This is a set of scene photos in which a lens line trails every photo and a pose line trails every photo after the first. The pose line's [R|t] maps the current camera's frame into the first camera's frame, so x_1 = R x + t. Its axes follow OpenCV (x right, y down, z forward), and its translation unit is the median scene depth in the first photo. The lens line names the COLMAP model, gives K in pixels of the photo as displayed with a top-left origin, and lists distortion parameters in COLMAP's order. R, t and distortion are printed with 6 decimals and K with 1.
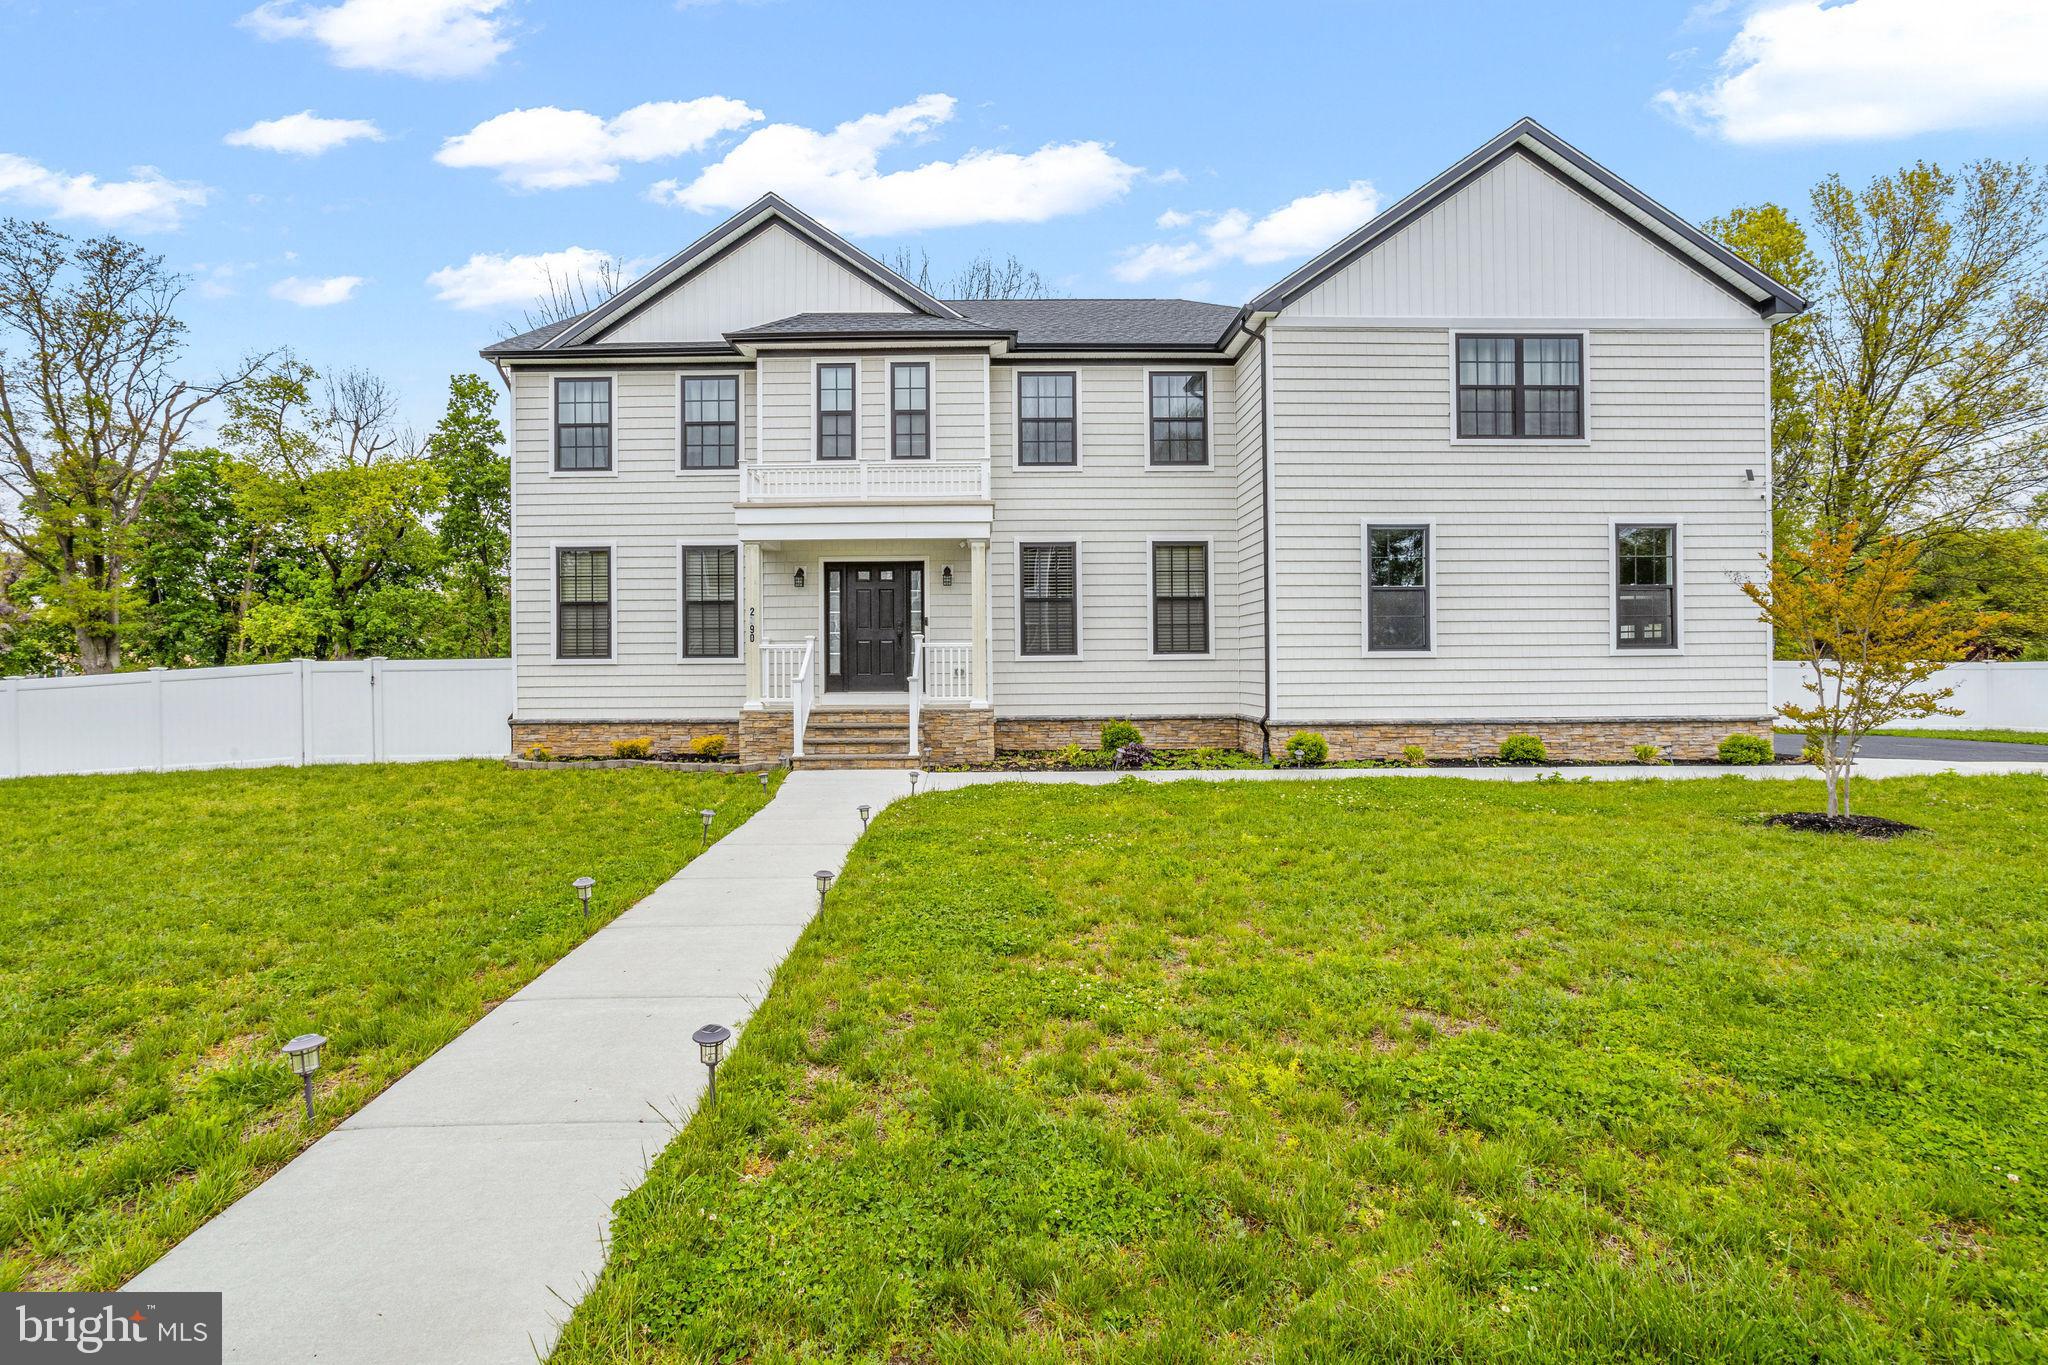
lens RADIAL K [[993.6, 0, 1011.3], [0, 993.6, 679.0], [0, 0, 1]] dist [-0.033257, 0.018423]
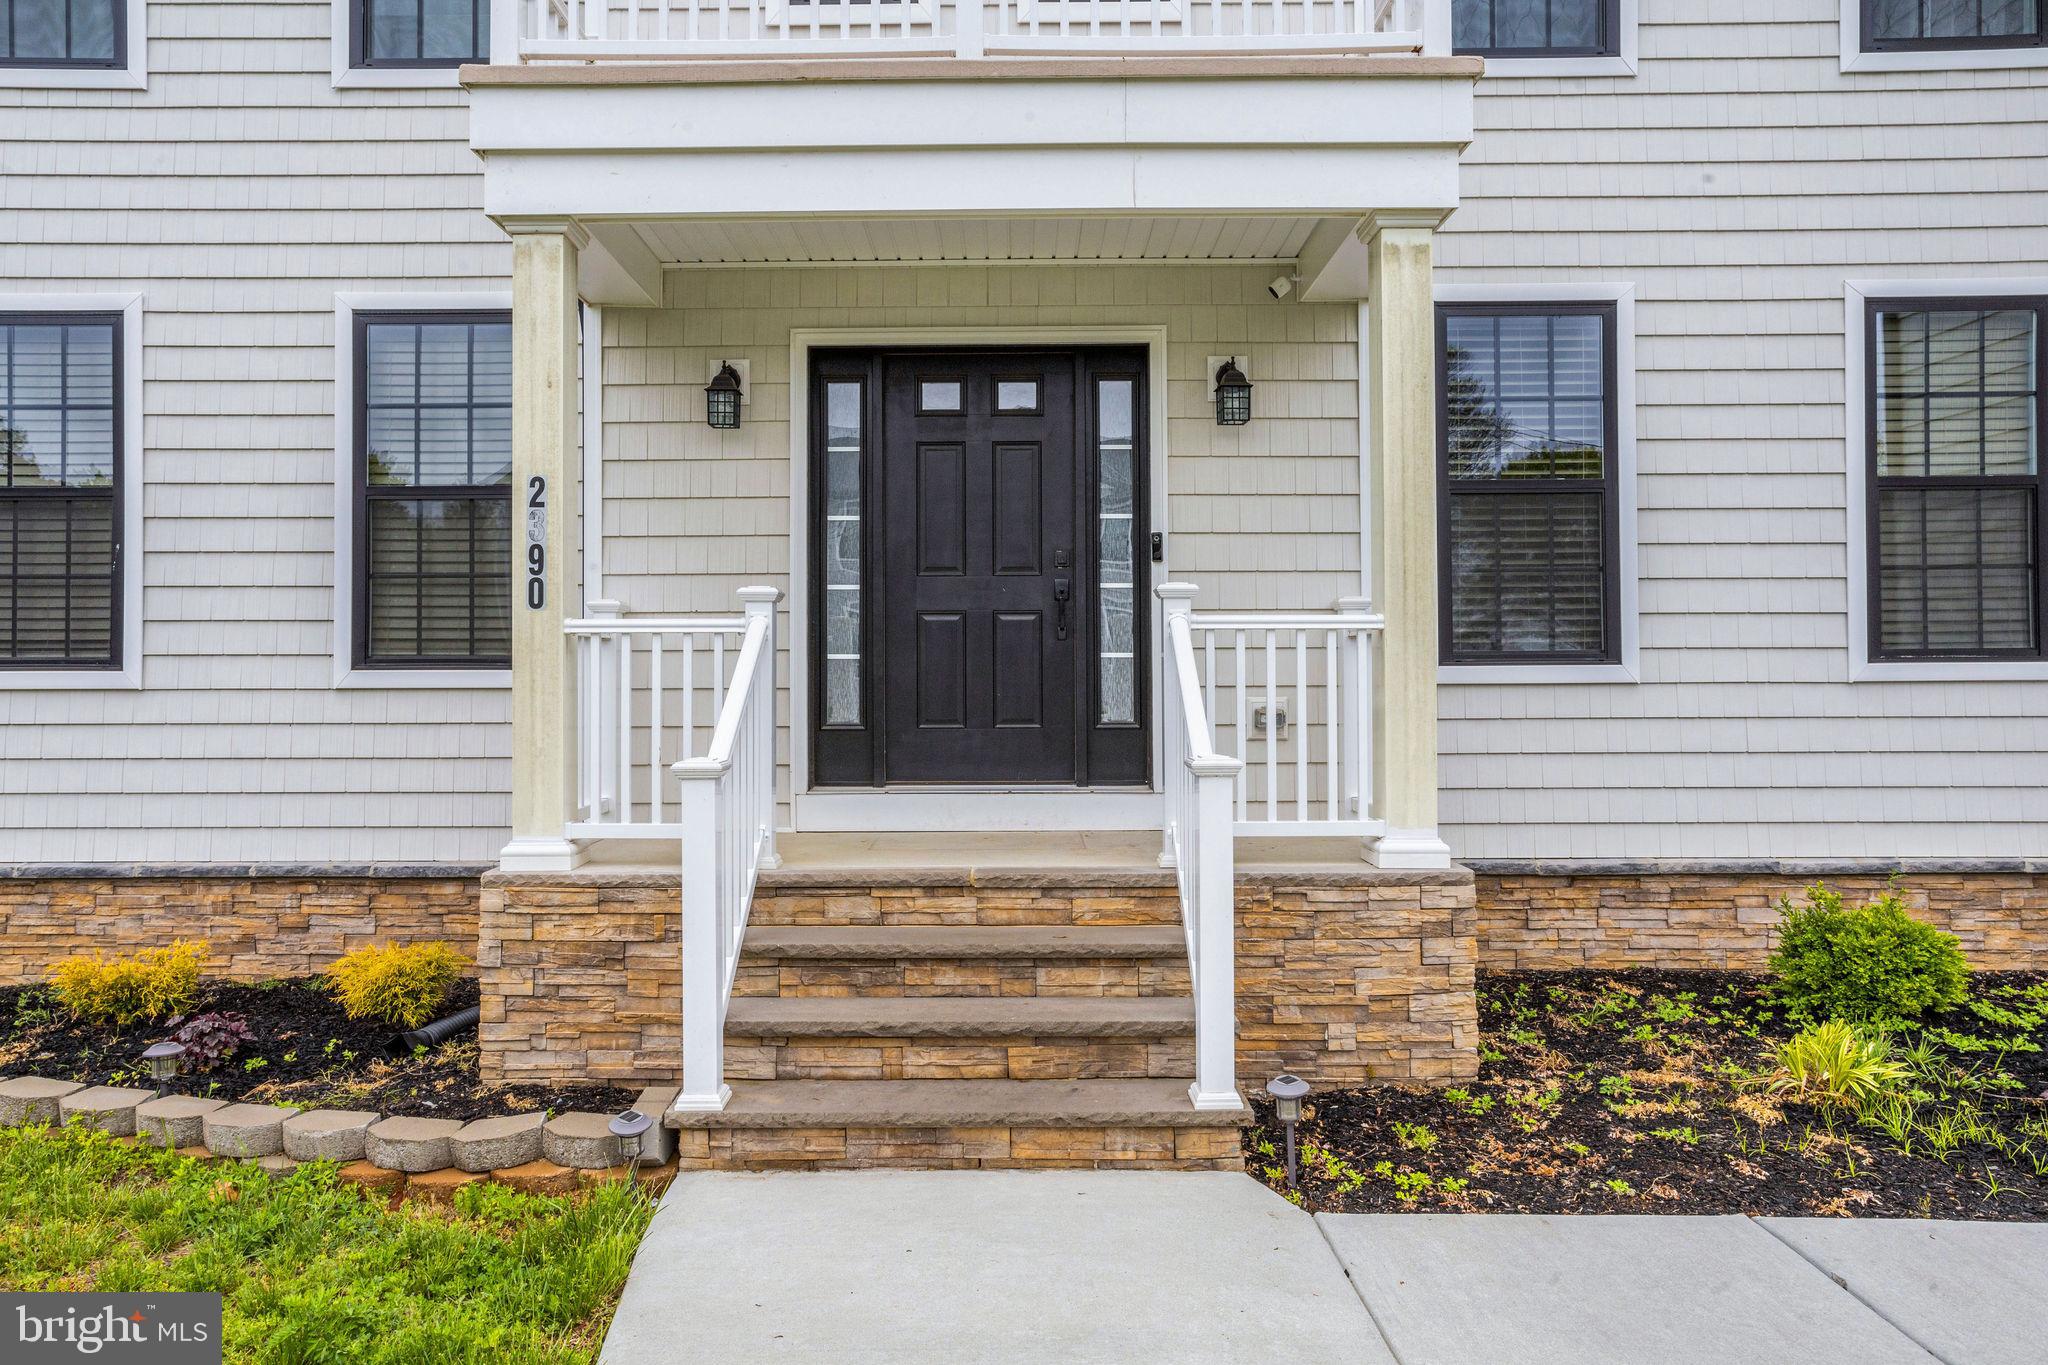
lens RADIAL K [[1402.1, 0, 1031.9], [0, 1402.1, 684.0], [0, 0, 1]] dist [-0.001910, 0.001502]
pose [[0.999934, 0.003547, -0.010893, -0.128195], [-0.003688, 0.999910, -0.012926, -0.013264], [0.010847, 0.012966, 0.999857, 0.638800]]
